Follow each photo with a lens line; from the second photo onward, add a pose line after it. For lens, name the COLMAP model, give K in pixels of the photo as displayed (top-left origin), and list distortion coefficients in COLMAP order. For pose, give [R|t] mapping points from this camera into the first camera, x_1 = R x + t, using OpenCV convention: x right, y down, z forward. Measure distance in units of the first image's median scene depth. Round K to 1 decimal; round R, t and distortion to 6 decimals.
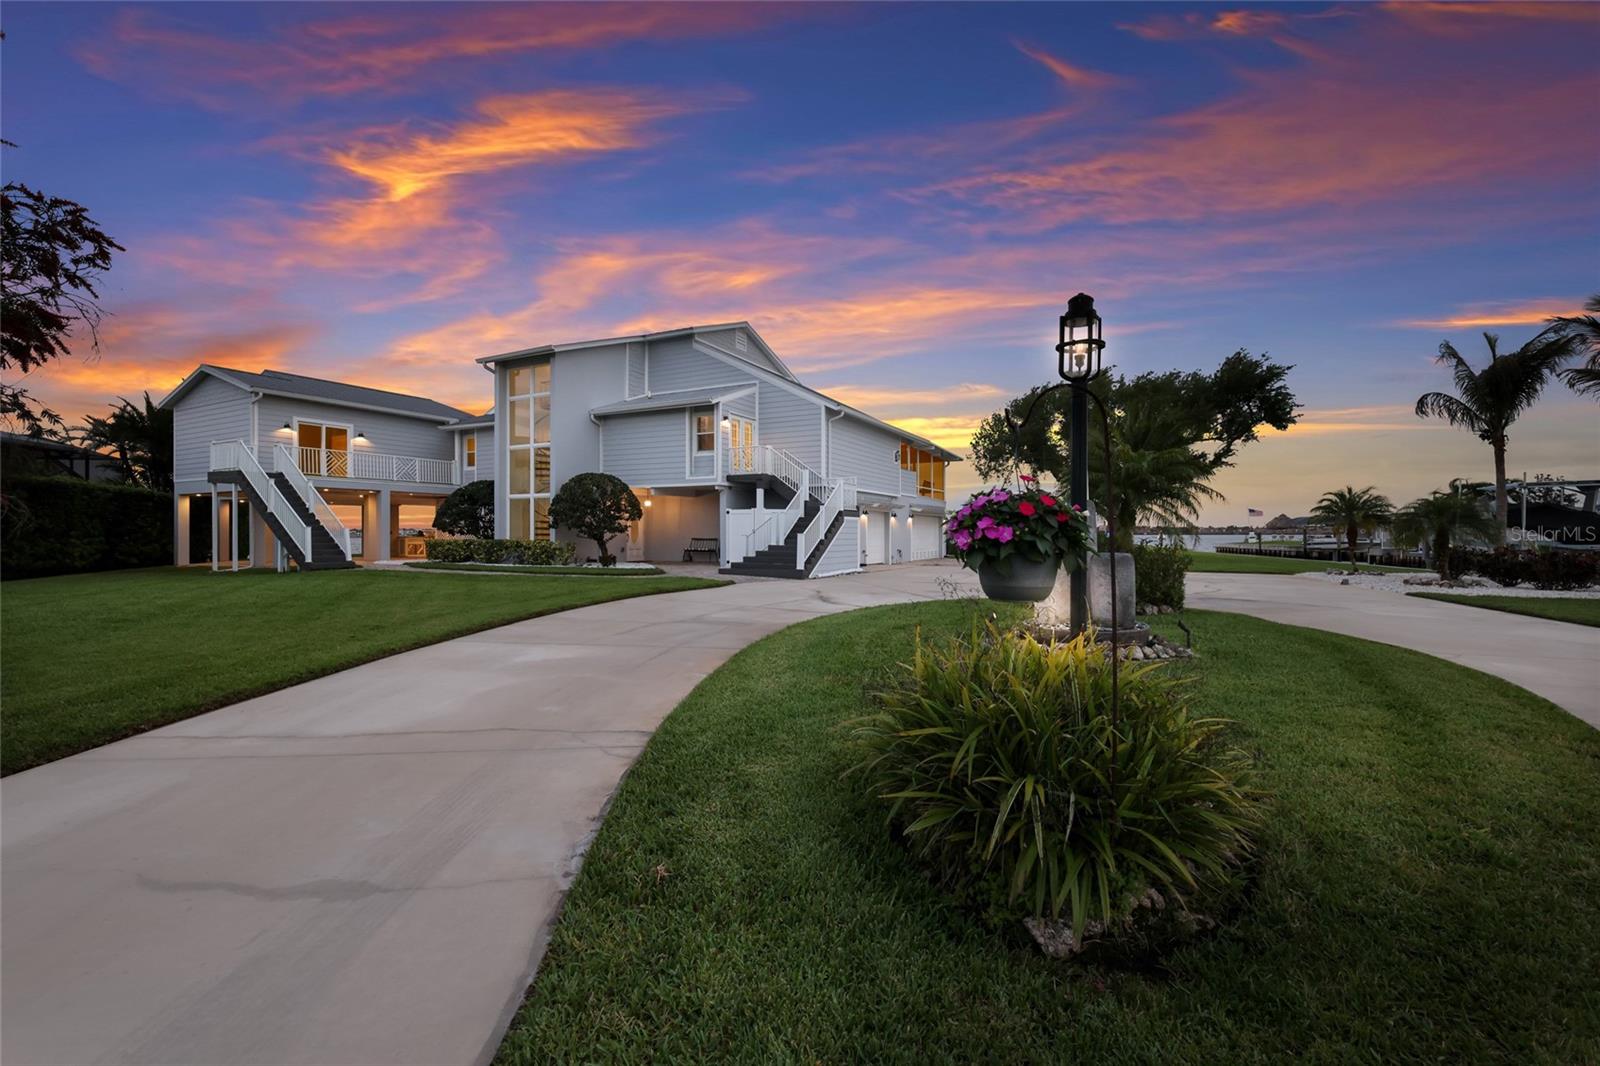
lens RADIAL K [[694.5, 0, 800.0], [0, 694.5, 533.0], [0, 0, 1]] dist [0.009532, 0.000139]
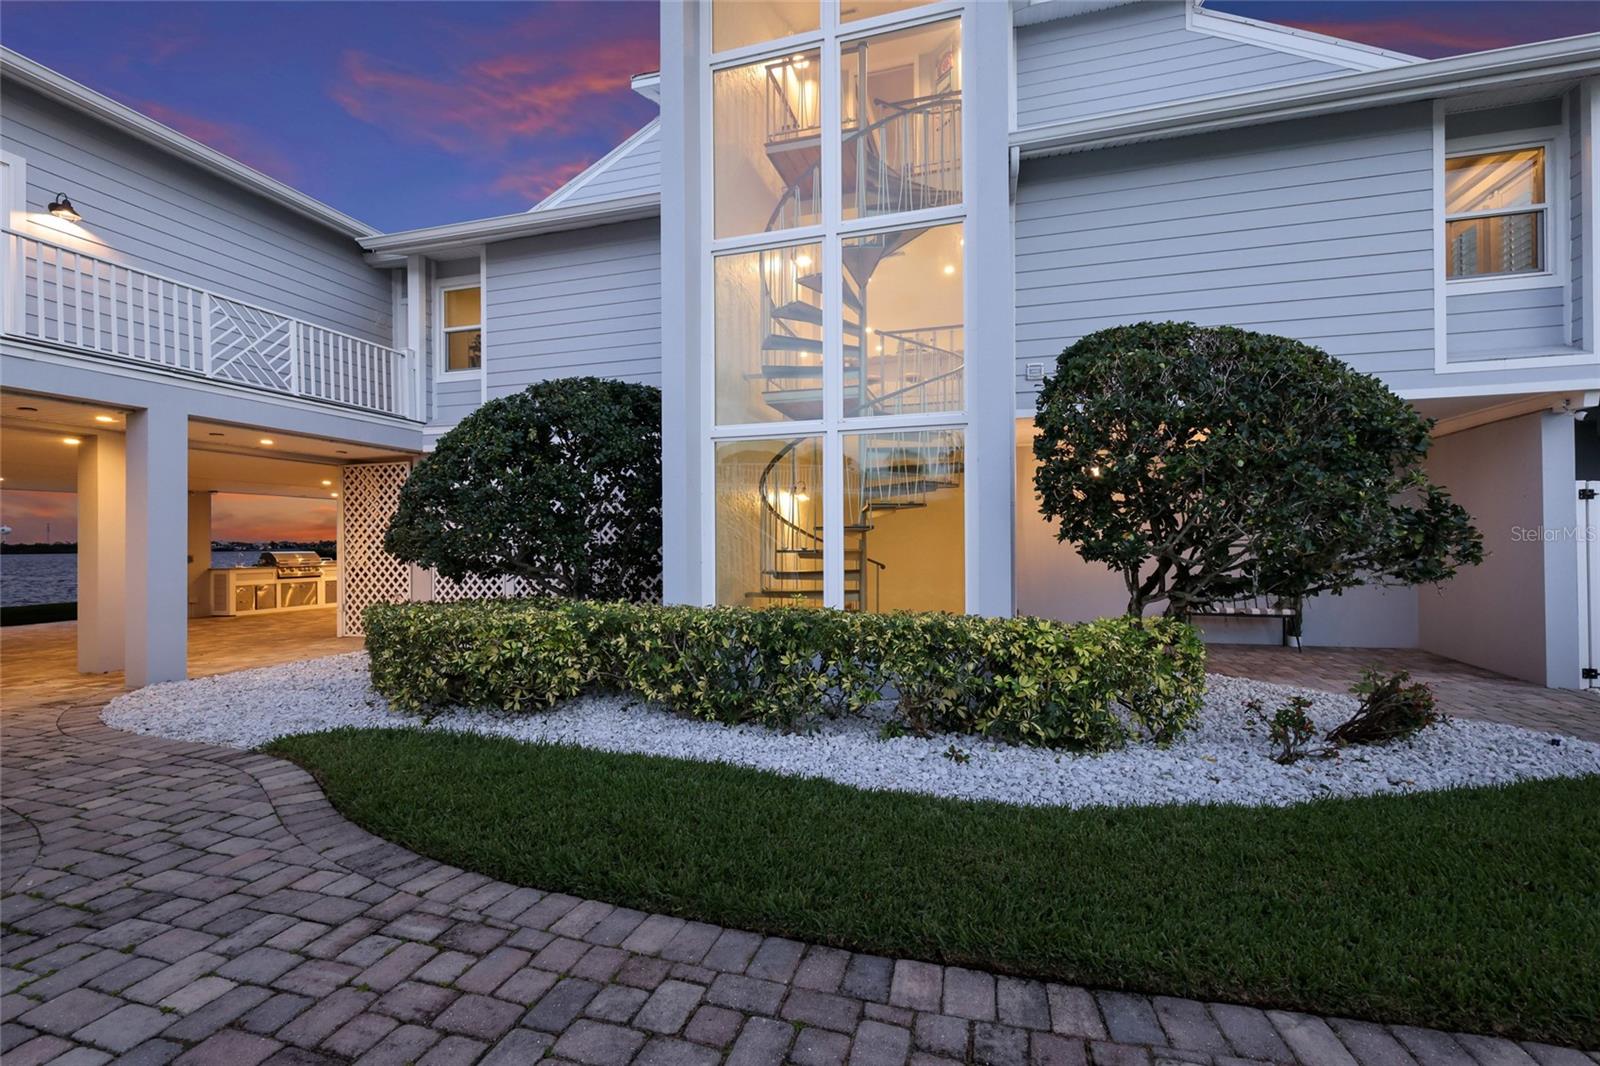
lens RADIAL K [[694.5, 0, 800.0], [0, 694.5, 533.0], [0, 0, 1]] dist [0.009532, 0.000139]
pose [[0.982252, -0.001157, 0.187562, -0.403306], [0.003585, 0.999914, -0.012606, -0.011587], [-0.187531, 0.013055, 0.982172, 0.685019]]
